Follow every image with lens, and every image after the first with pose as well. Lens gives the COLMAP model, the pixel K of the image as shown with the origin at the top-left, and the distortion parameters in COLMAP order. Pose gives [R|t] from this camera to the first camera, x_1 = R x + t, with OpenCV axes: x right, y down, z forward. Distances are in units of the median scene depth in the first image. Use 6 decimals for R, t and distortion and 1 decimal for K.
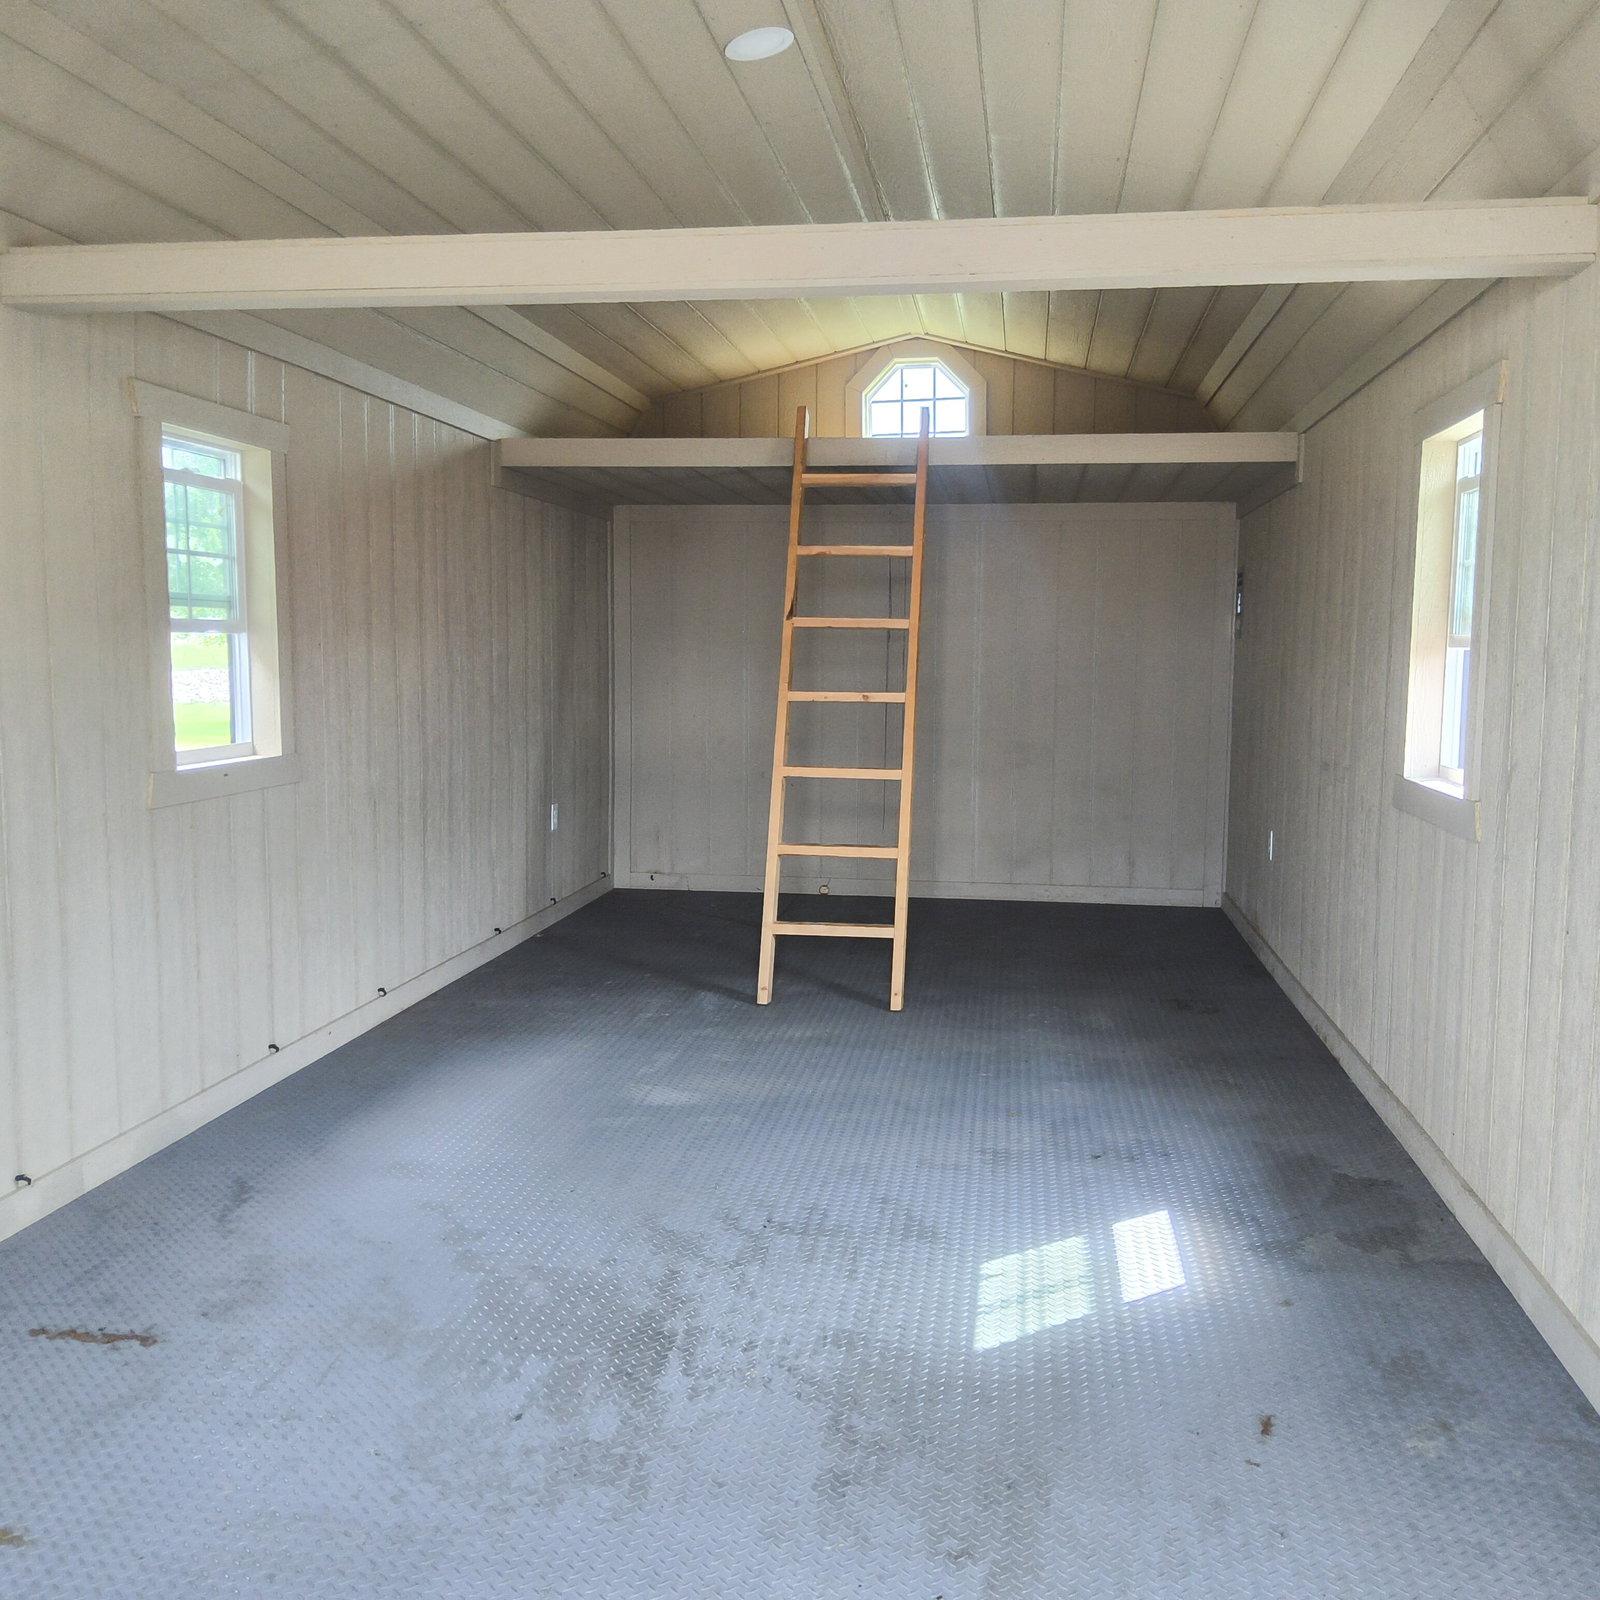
lens RADIAL K [[1620.9, 0, 800.5], [0, 1620.9, 785.6], [0, 0, 1]] dist [0.060410, -0.110379]
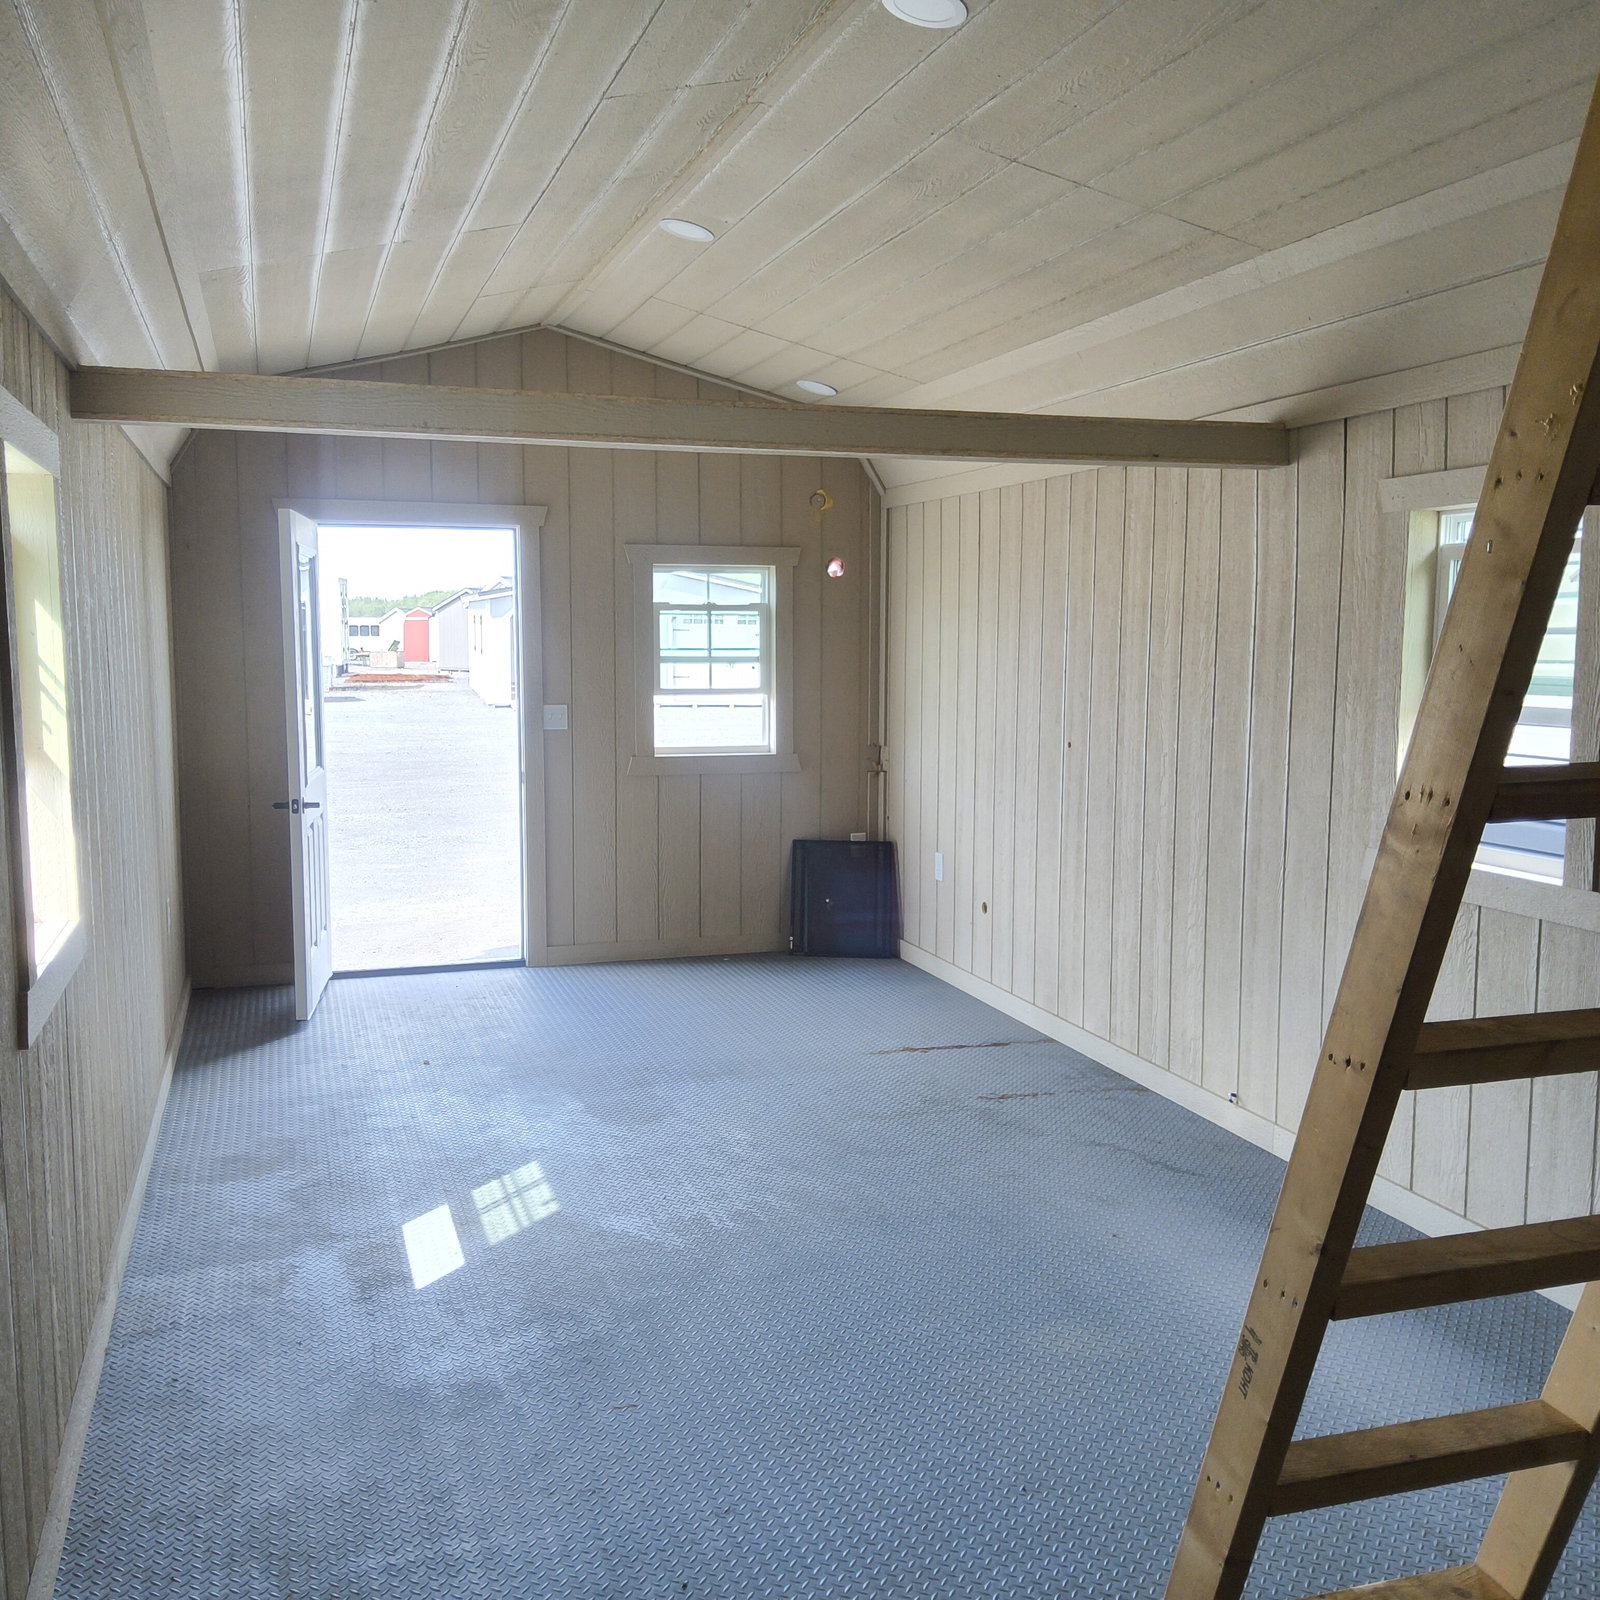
lens RADIAL K [[1620.9, 0, 800.5], [0, 1620.9, 785.6], [0, 0, 1]] dist [0.060410, -0.110379]
pose [[-0.897731, 0.038928, -0.438822, 0.495668], [-0.040872, 0.984432, 0.170945, -0.264066], [0.438645, 0.171398, -0.882164, 2.172531]]
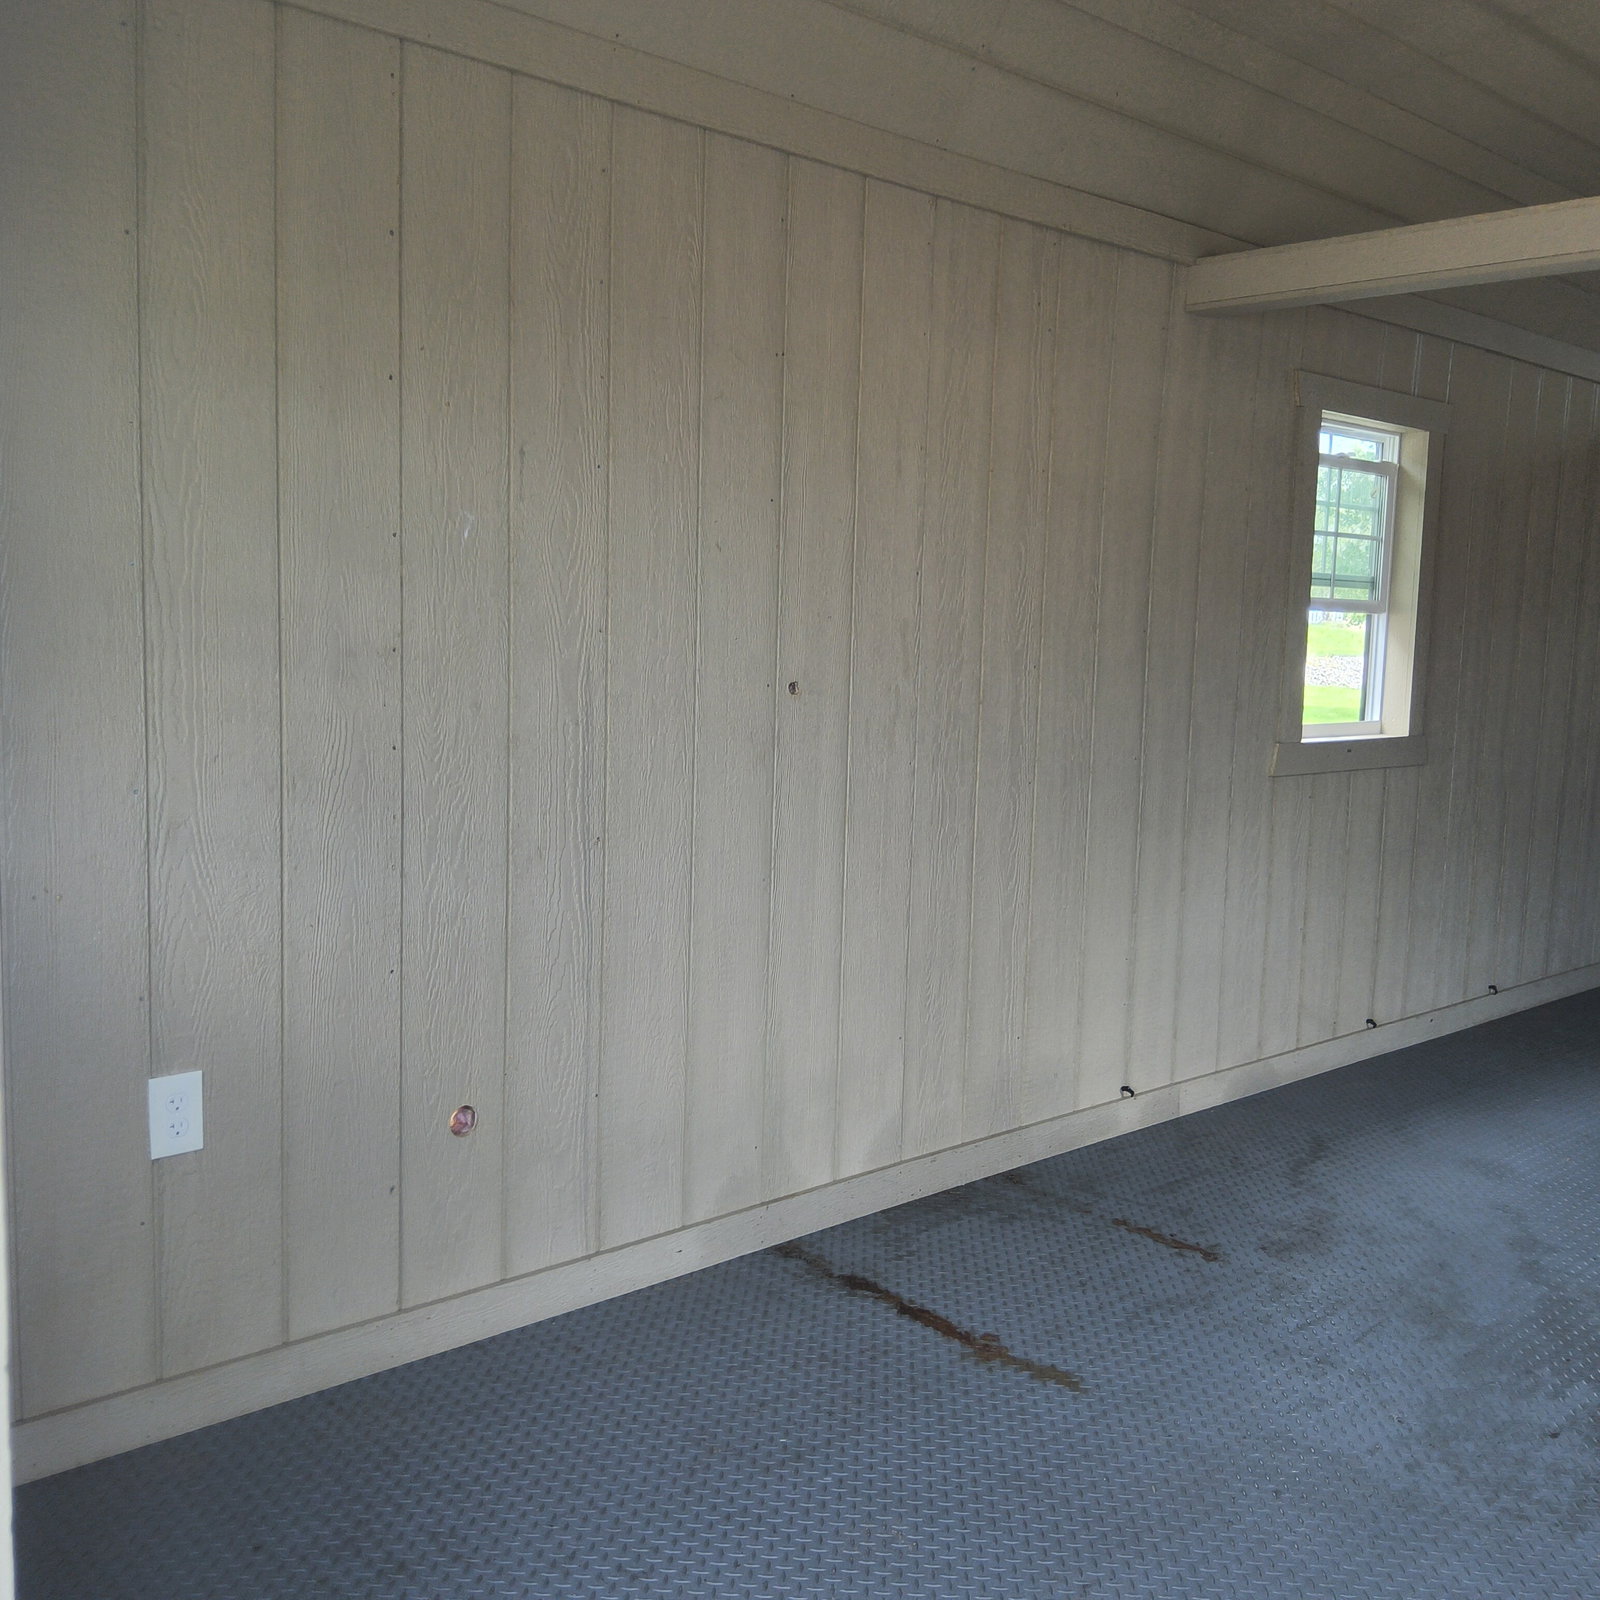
lens RADIAL K [[1620.9, 0, 800.5], [0, 1620.9, 785.6], [0, 0, 1]] dist [0.060410, -0.110379]
pose [[0.771490, 0.091213, -0.629669, 0.042082], [-0.085596, 0.995553, 0.039340, 0.006403], [0.630457, 0.023546, 0.775867, -0.022460]]
